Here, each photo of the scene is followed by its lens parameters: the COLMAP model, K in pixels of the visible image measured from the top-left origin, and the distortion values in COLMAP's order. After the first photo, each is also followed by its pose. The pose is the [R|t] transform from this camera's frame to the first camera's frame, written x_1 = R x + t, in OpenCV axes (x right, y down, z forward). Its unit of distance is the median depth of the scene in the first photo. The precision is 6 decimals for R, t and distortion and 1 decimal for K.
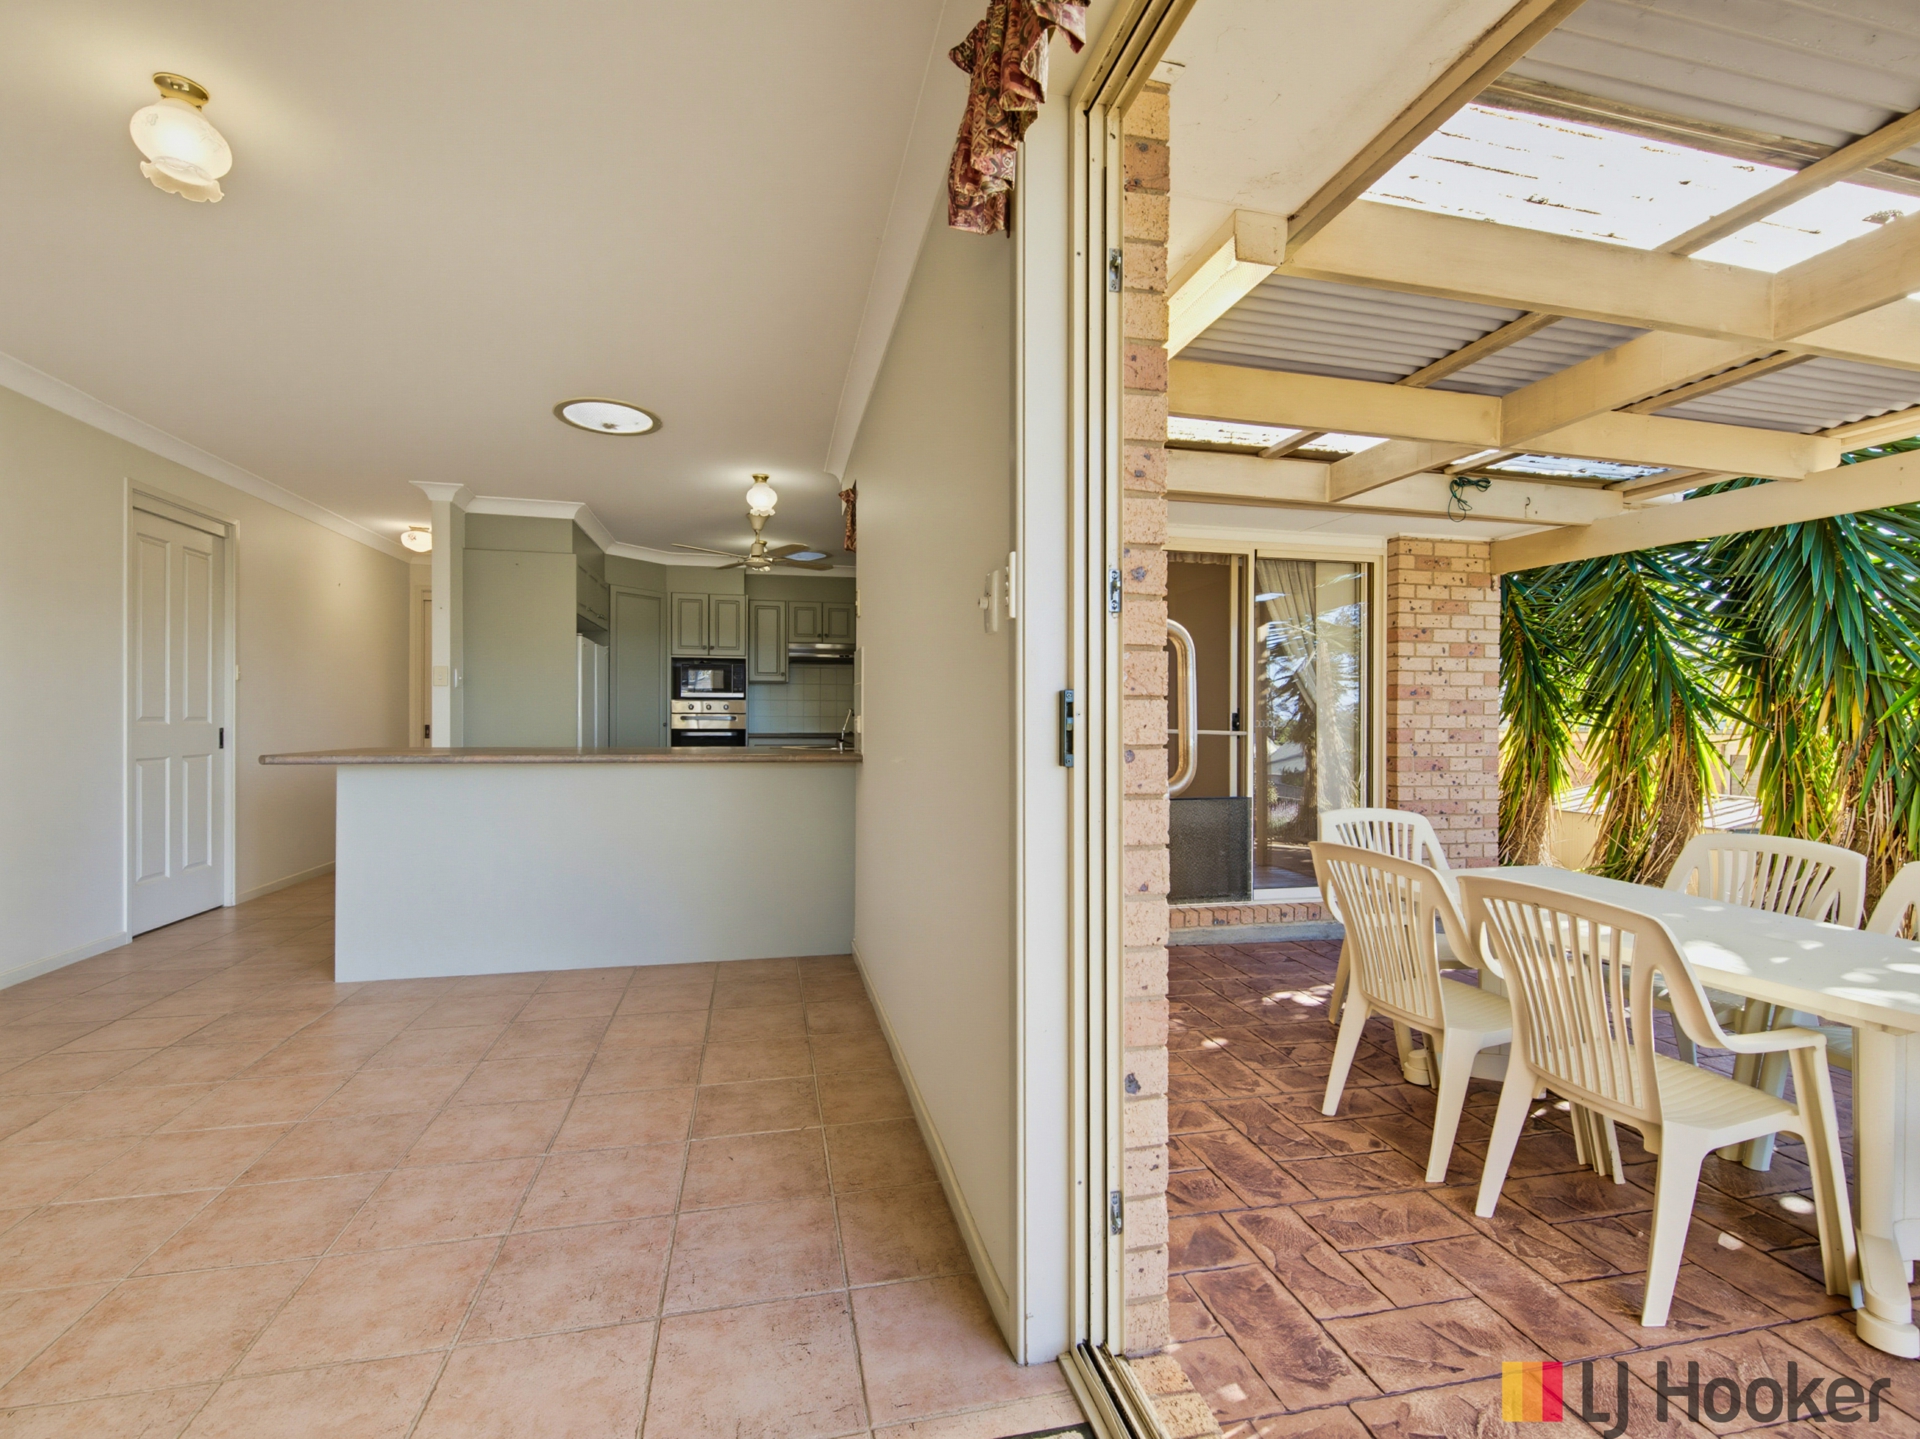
lens RADIAL K [[823.2, 0, 950.6], [0, 823.2, 718.3], [0, 0, 1]] dist [0.001211, 0.000102]
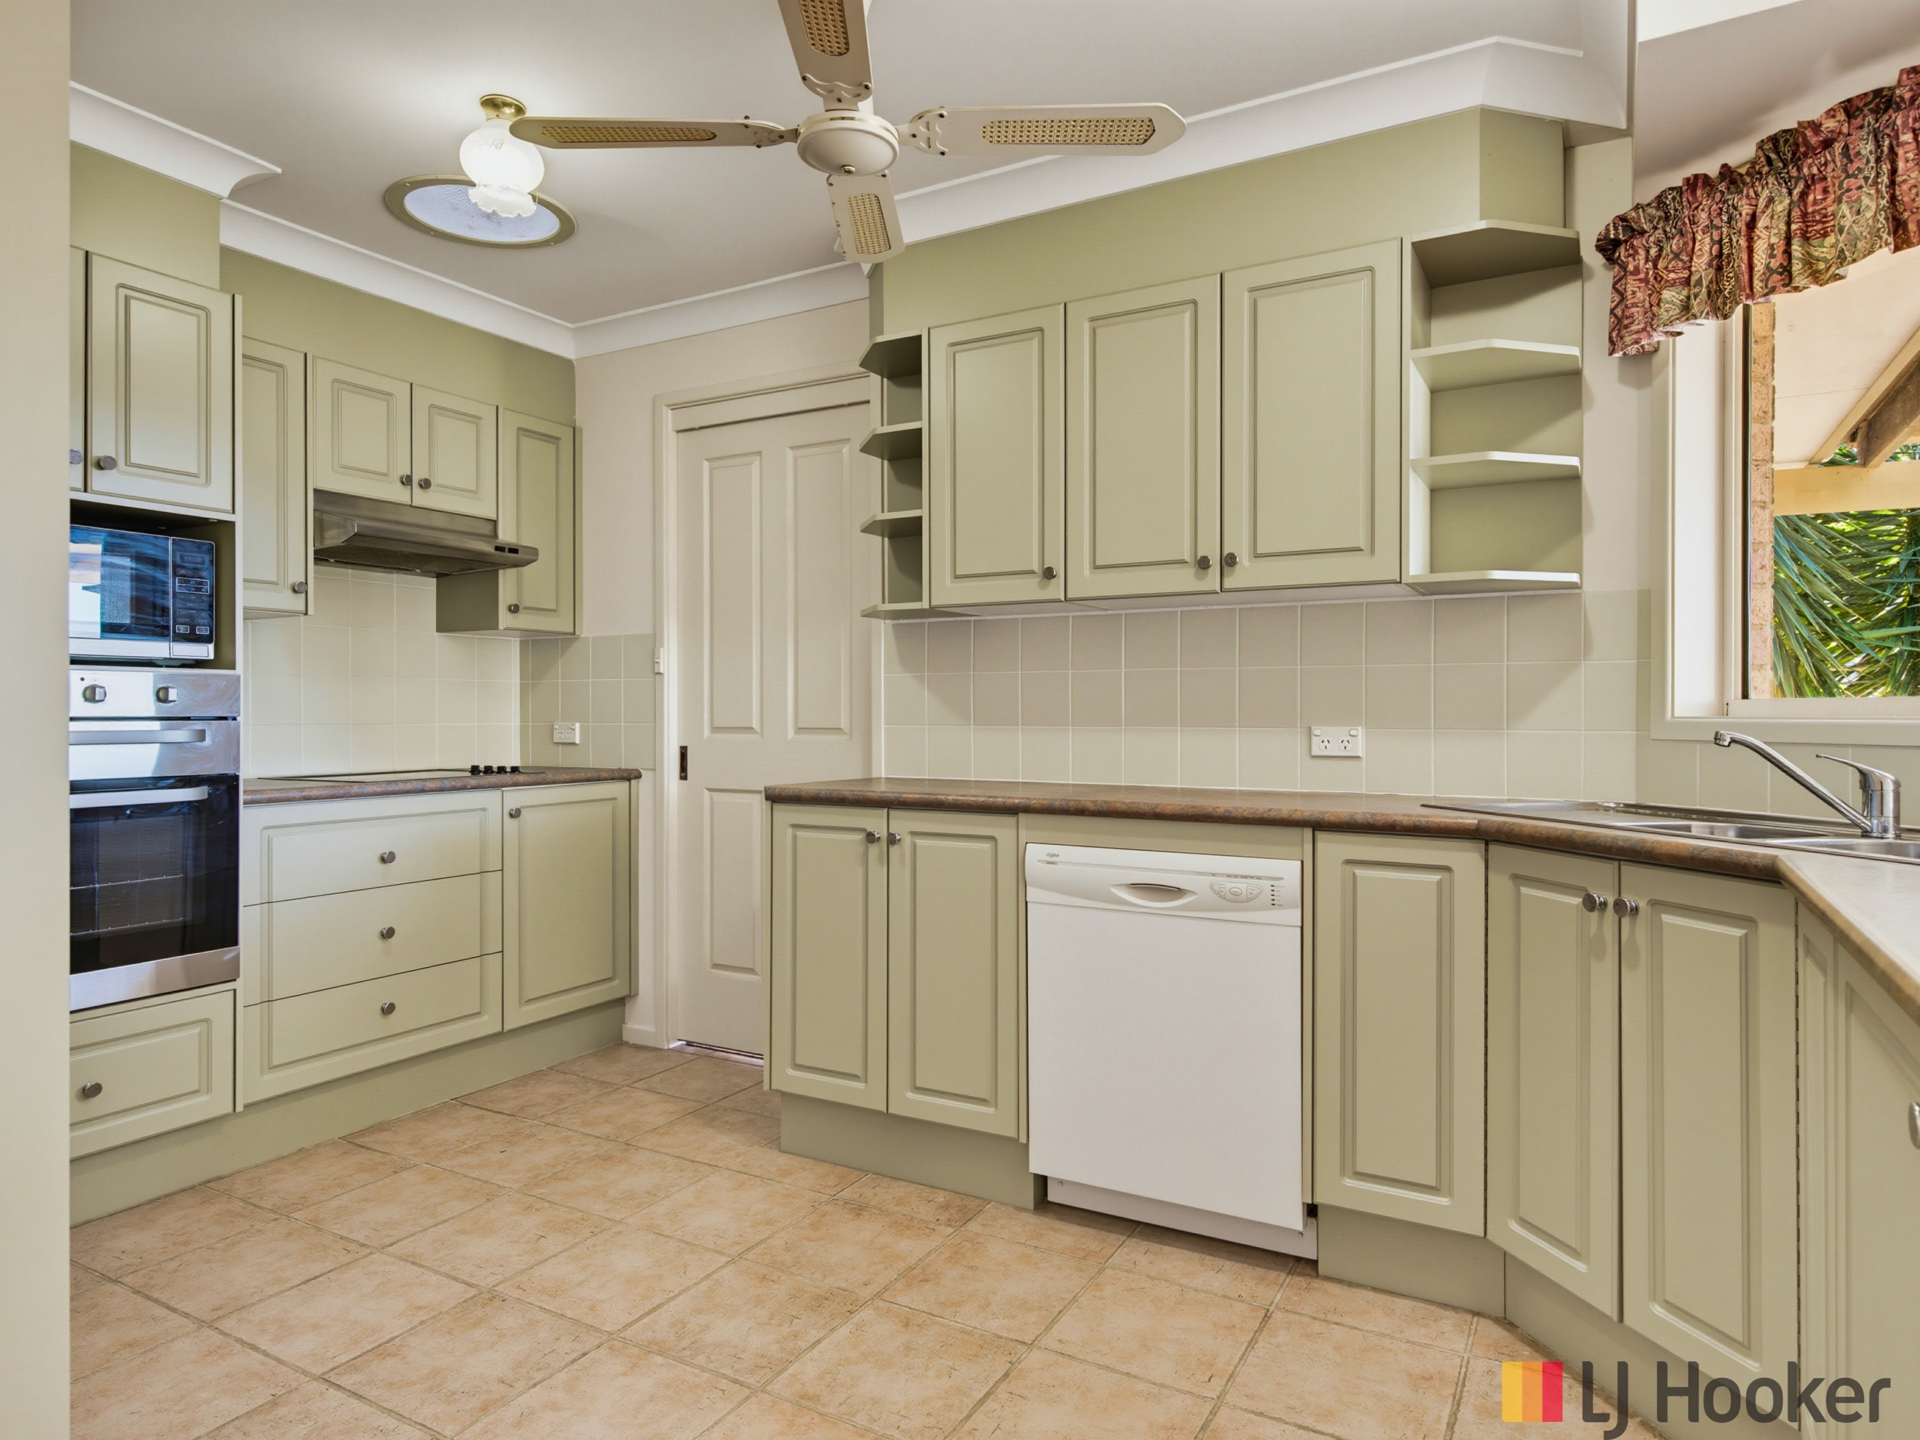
lens RADIAL K [[1136.2, 0, 958.6], [0, 1136.2, 709.5], [0, 0, 1]] dist [0.005841, -0.001375]
pose [[0.673907, -0.000074, 0.738816, -0.372076], [-0.000462, 1.000000, 0.000521, -0.008729], [-0.738816, -0.000693, 0.673907, 0.560711]]
